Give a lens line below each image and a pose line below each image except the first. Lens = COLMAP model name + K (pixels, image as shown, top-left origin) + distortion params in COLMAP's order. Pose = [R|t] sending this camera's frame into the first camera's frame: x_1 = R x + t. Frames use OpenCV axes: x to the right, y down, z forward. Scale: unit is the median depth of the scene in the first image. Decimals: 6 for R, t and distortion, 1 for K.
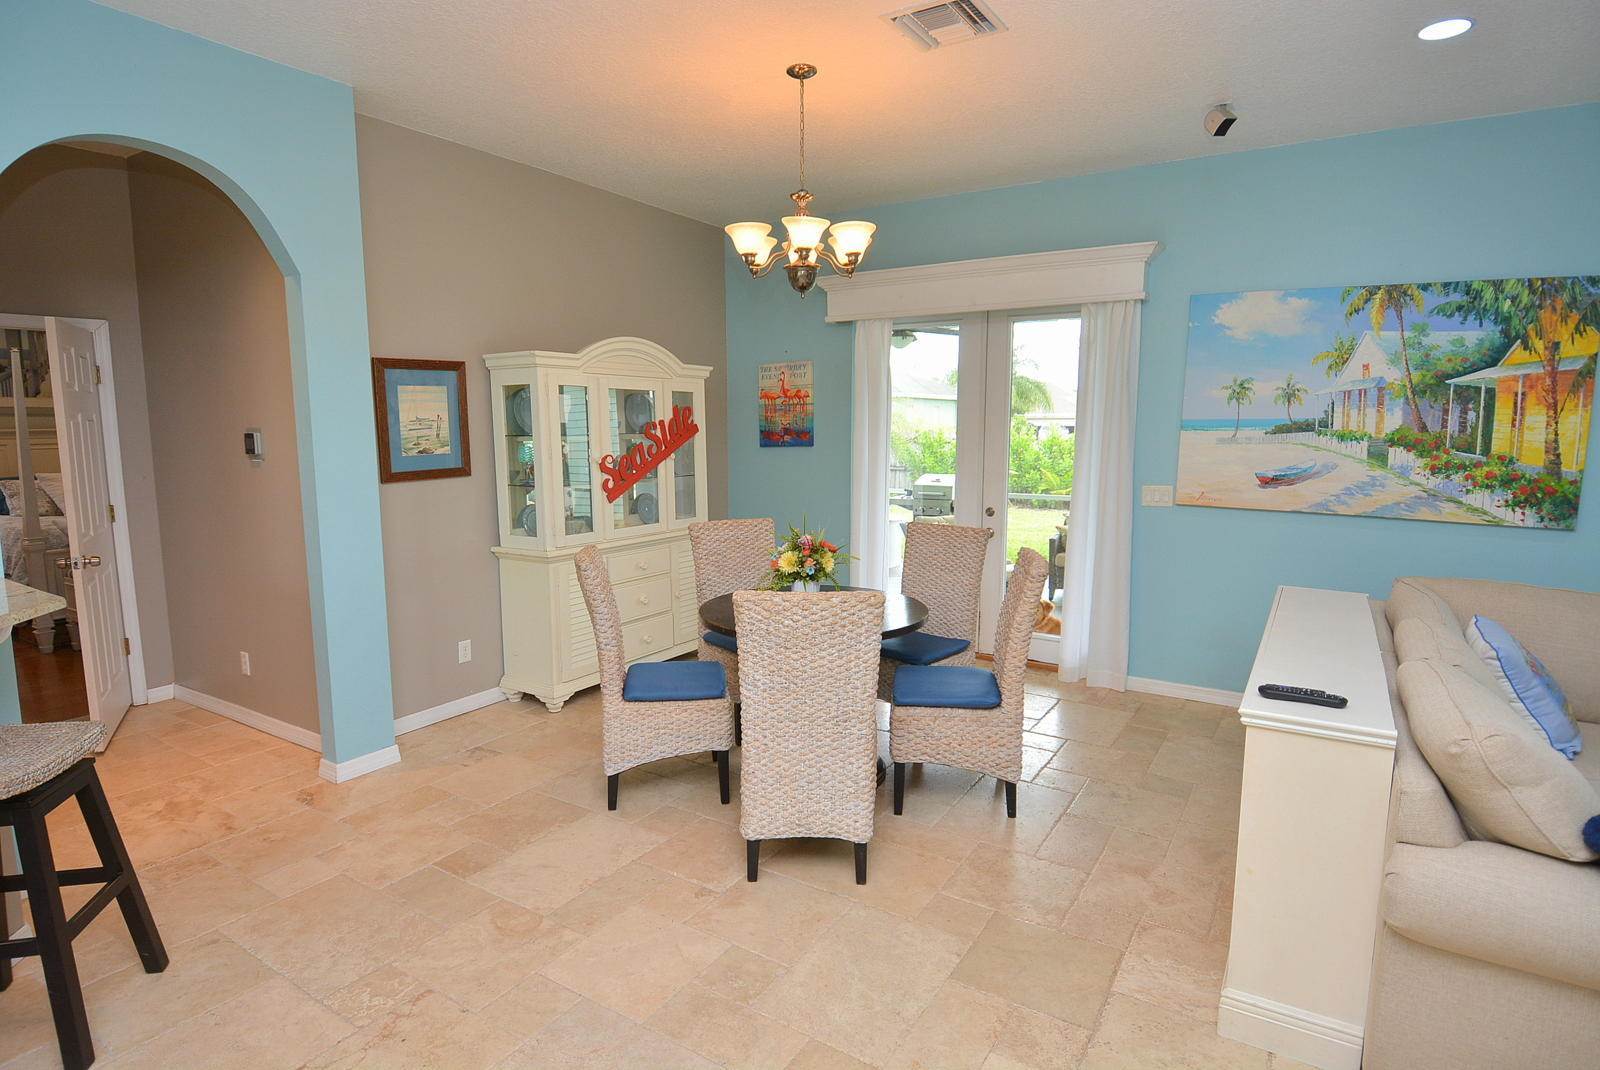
lens RADIAL K [[847.2, 0, 808.8], [0, 847.2, 532.8], [0, 0, 1]] dist [0.024125, -0.031430]
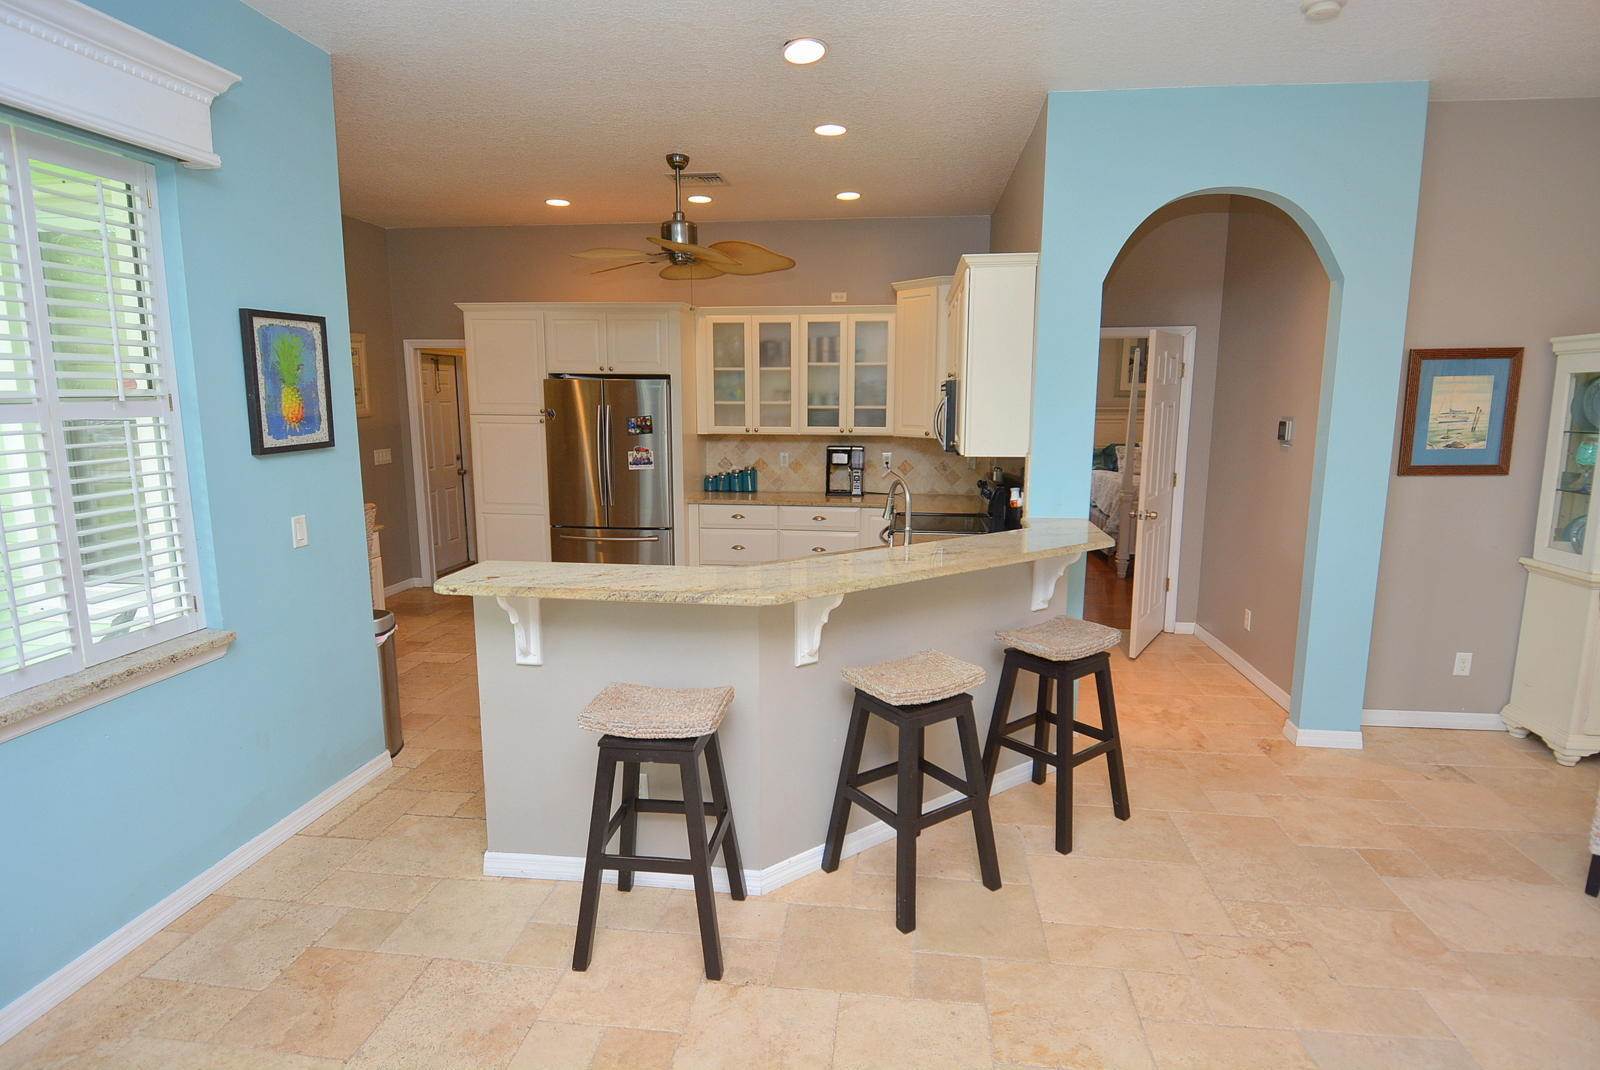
lens RADIAL K [[847.2, 0, 808.8], [0, 847.2, 532.8], [0, 0, 1]] dist [0.024125, -0.031430]
pose [[0.429820, 0.147380, -0.890805, 0.099309], [-0.121424, 0.987062, 0.104717, -0.012373], [0.894712, 0.063156, 0.442155, -0.053601]]
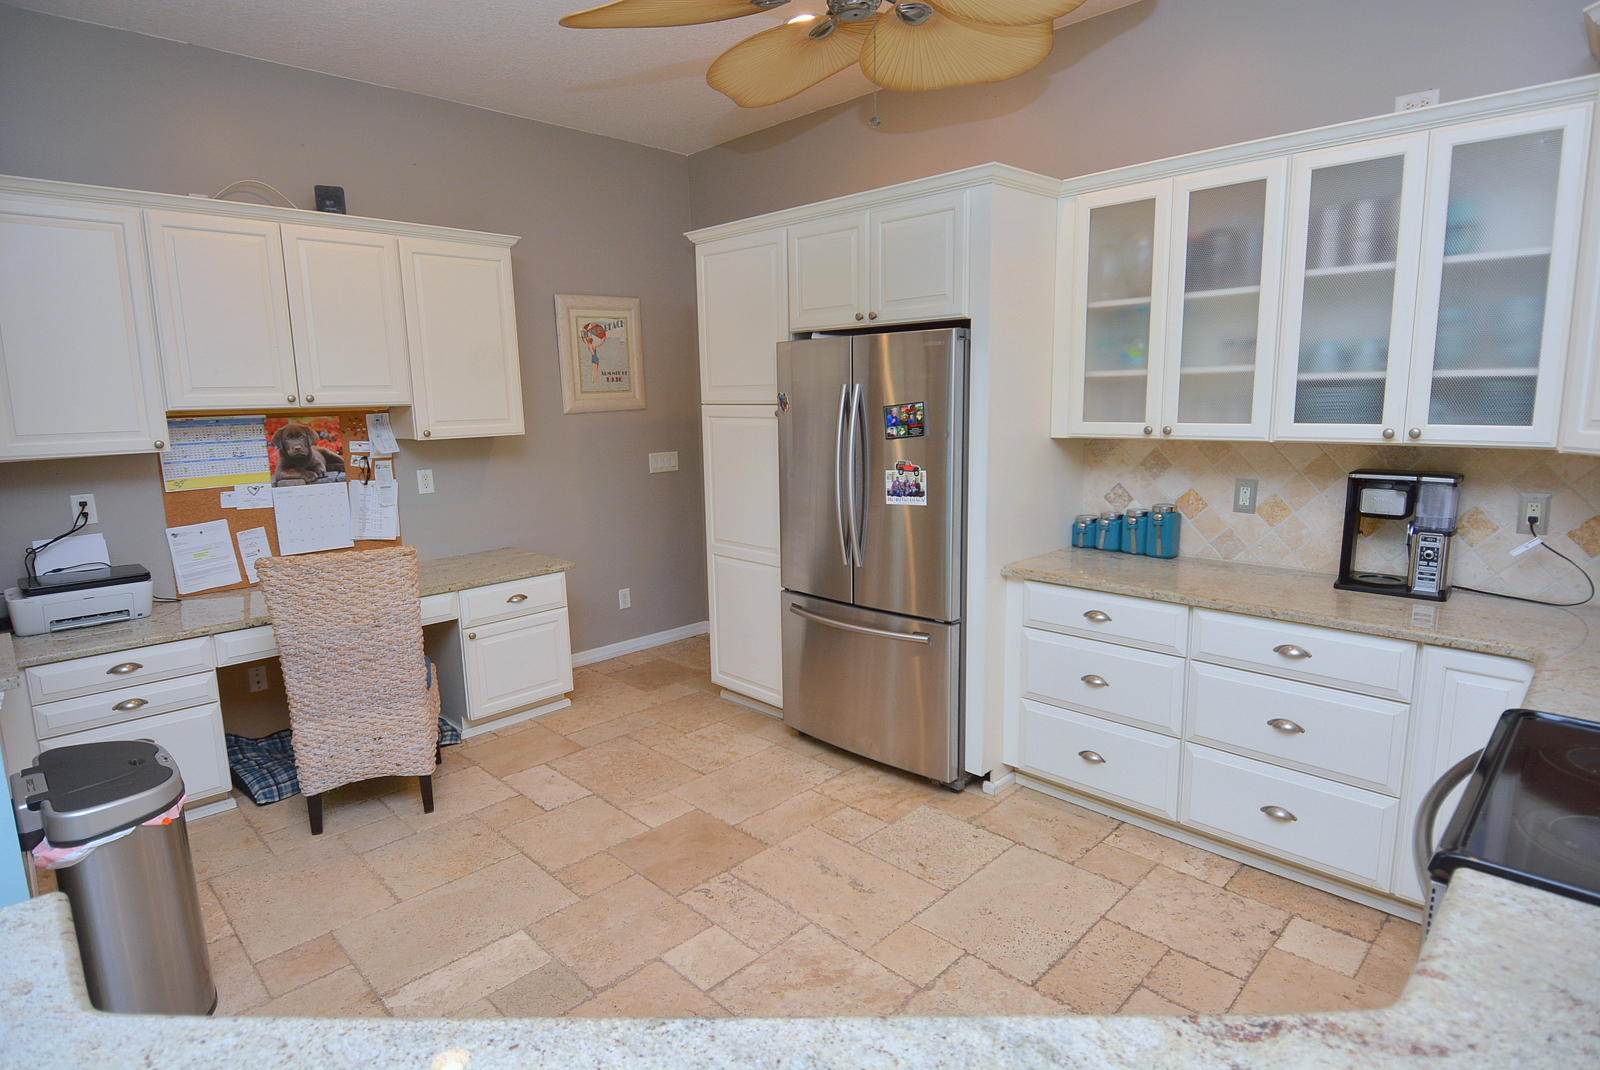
lens RADIAL K [[859.0, 0, 803.4], [0, 859.0, 535.3], [0, 0, 1]] dist [0.018370, -0.032519]
pose [[-0.217914, 0.165444, -0.961843, -0.573975], [-0.107546, 0.975455, 0.192150, -0.043941], [0.970025, 0.145314, -0.194772, 0.391080]]
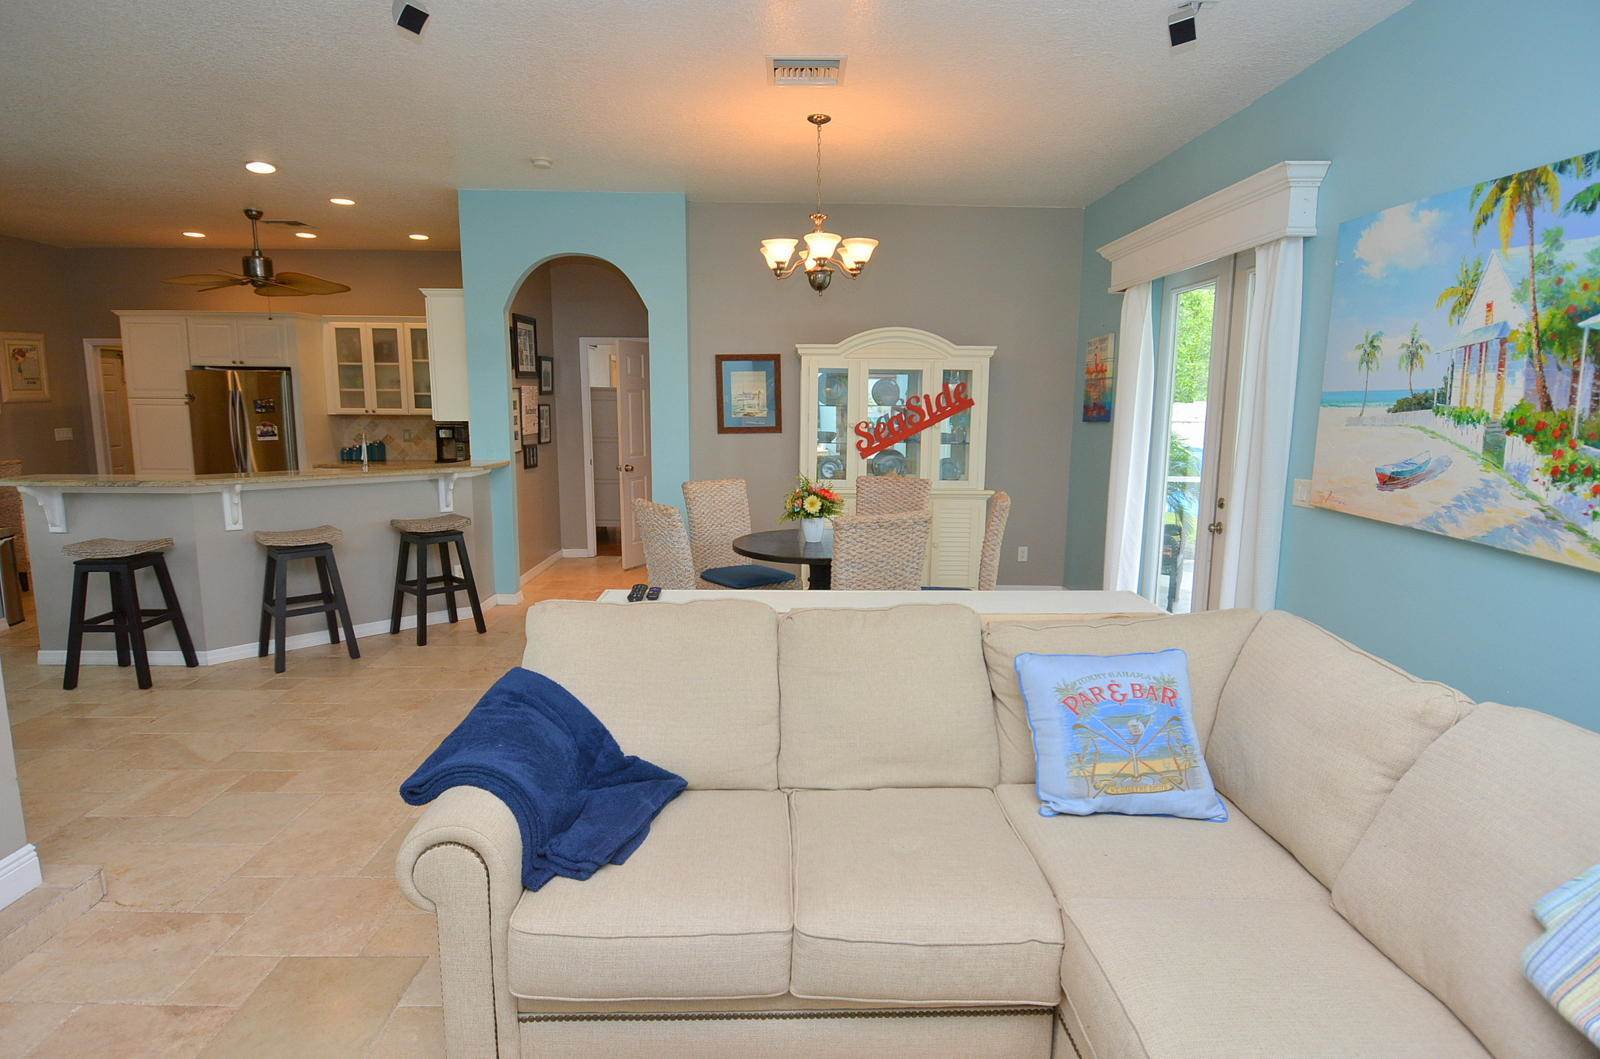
lens RADIAL K [[878.5, 0, 800.0], [0, 878.5, 529.5], [0, 0, 1]] dist [0.034237, -0.032875]
pose [[0.546208, 0.126951, -0.827974, 0.962622], [-0.117257, 0.990304, 0.074488, -0.020643], [0.829402, 0.056400, 0.555798, 0.224597]]
